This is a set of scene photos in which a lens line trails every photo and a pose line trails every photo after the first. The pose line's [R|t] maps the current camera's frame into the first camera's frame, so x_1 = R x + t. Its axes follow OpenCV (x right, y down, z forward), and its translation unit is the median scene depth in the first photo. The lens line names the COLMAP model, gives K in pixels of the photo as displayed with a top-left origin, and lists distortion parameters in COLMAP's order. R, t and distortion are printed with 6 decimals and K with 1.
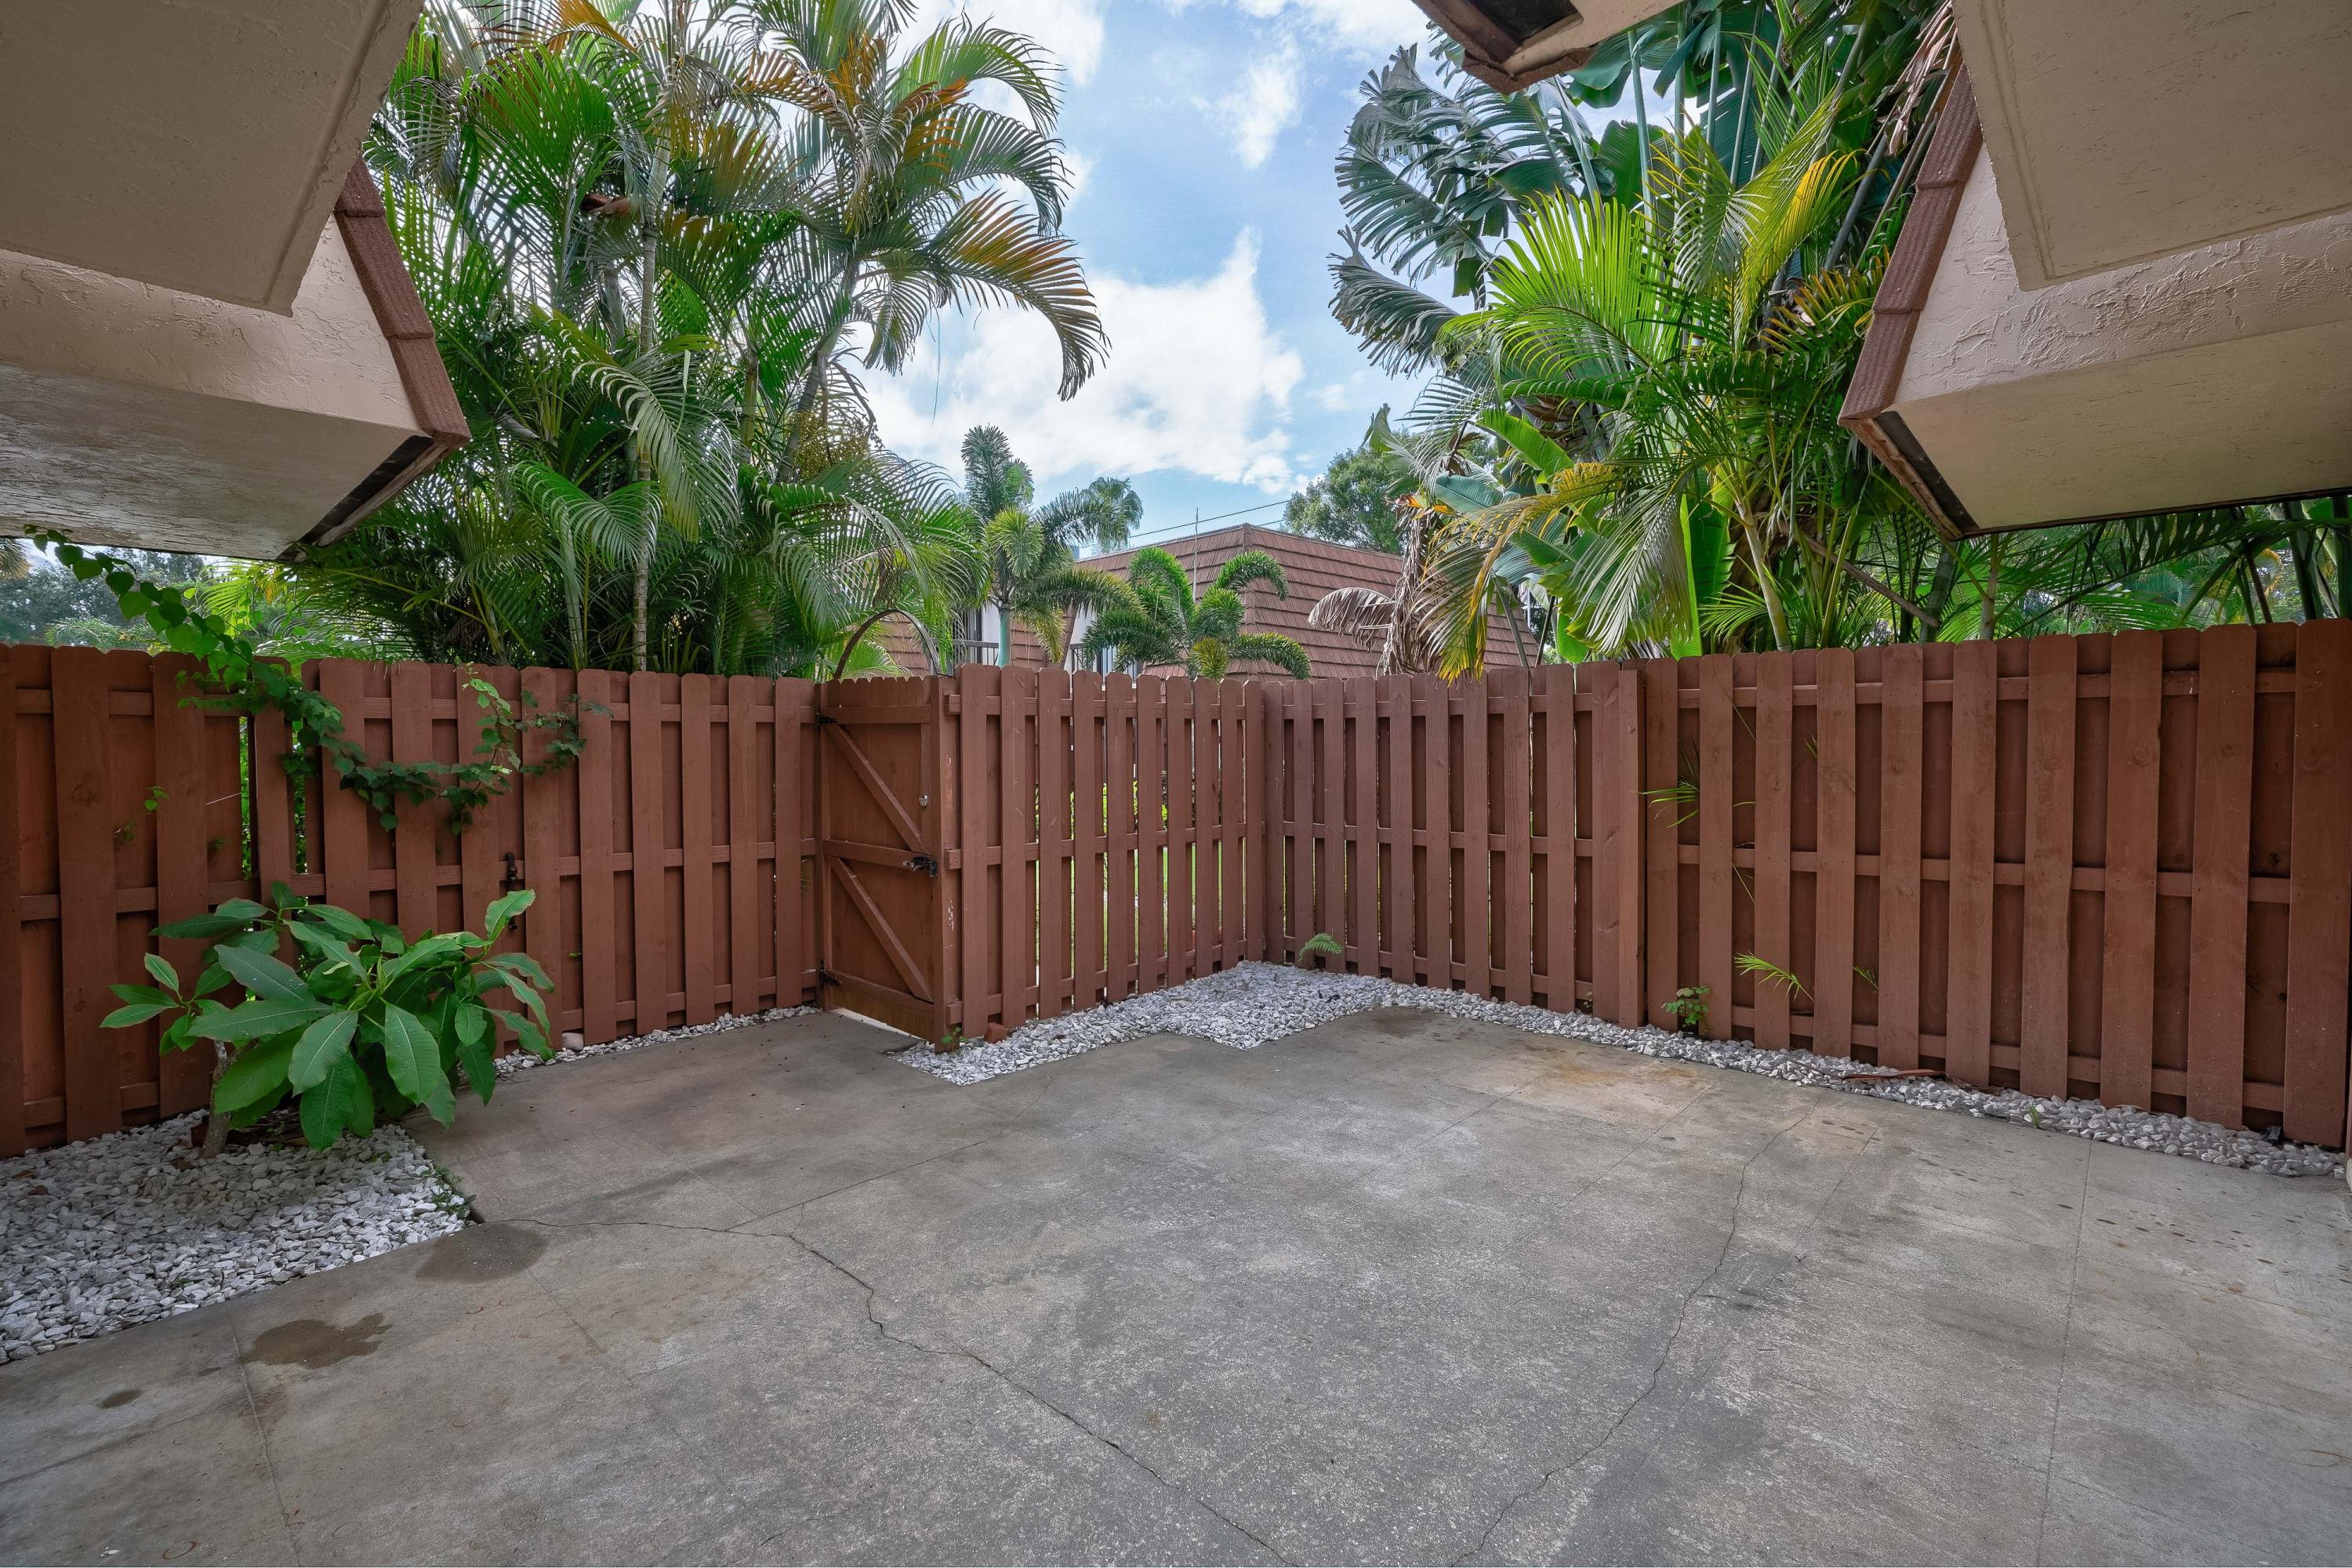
lens RADIAL K [[1056.0, 0, 1168.6], [0, 1056.0, 776.3], [0, 0, 1]] dist [-0.010433, 0.006288]
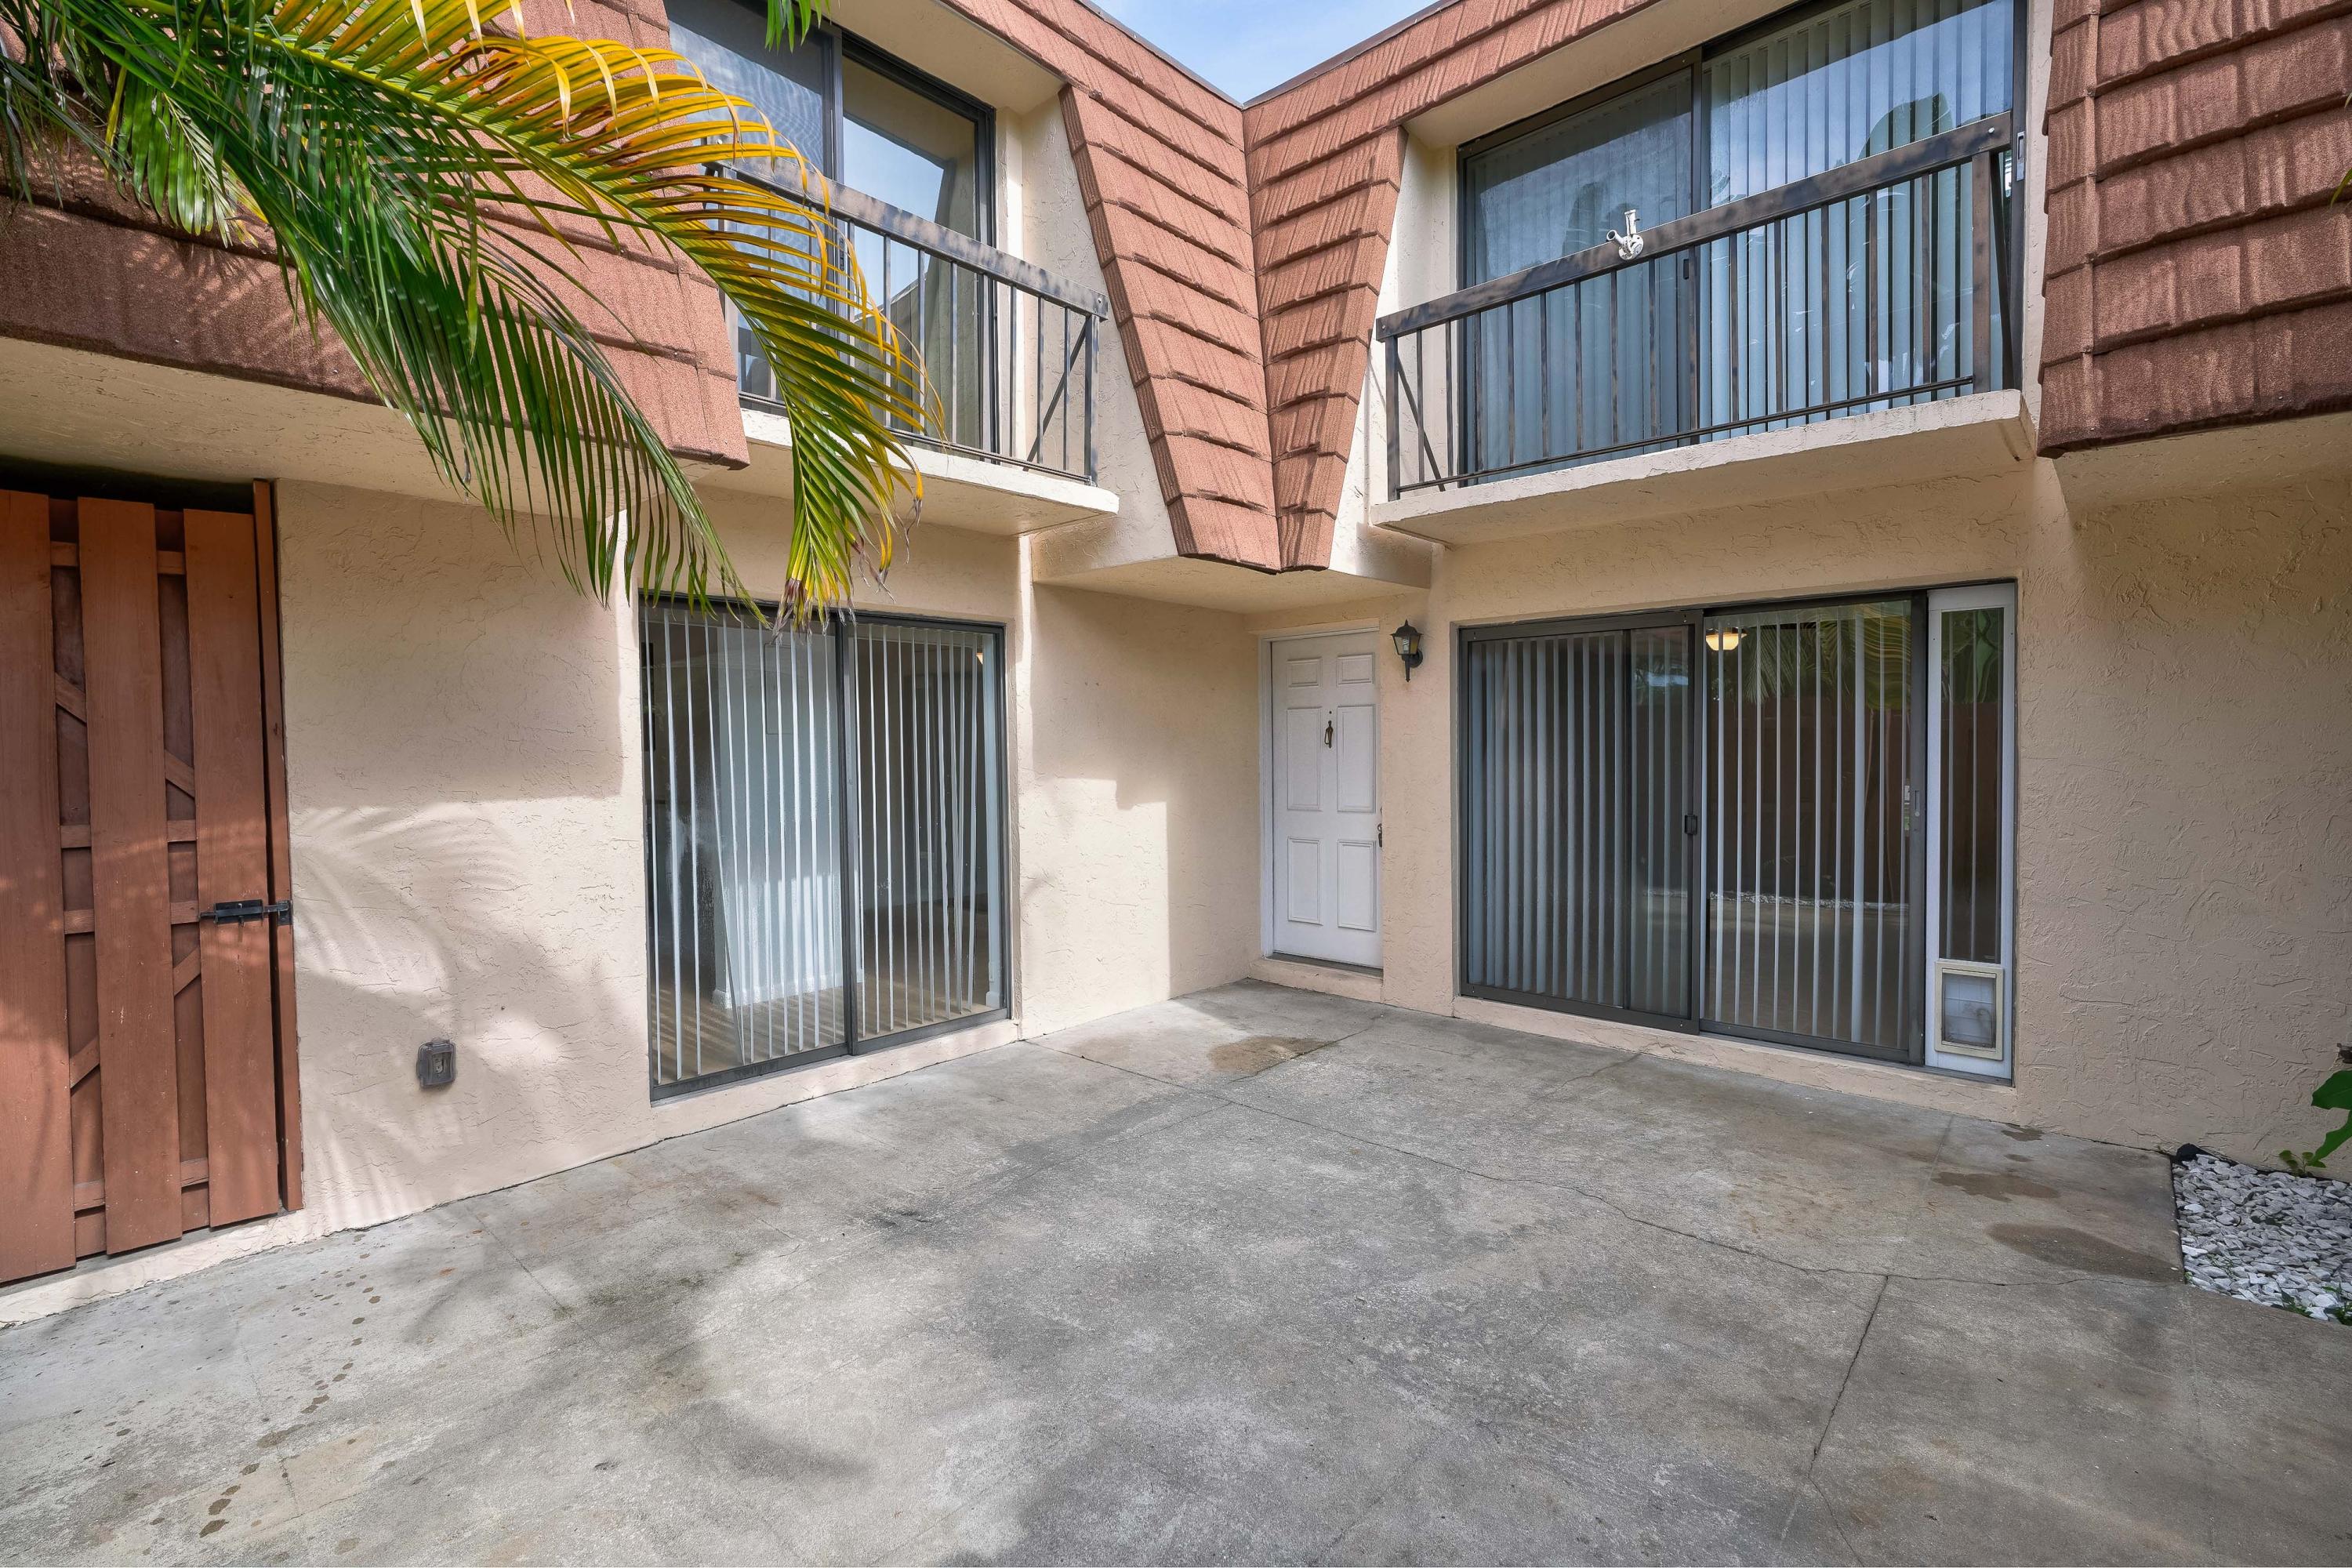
lens RADIAL K [[1056.0, 0, 1168.6], [0, 1056.0, 776.3], [0, 0, 1]] dist [-0.010433, 0.006288]
pose [[-0.999748, 0.019313, -0.011440, 0.218354], [0.018624, 0.998167, 0.057577, -0.071610], [0.012531, 0.057350, -0.998276, 1.991907]]
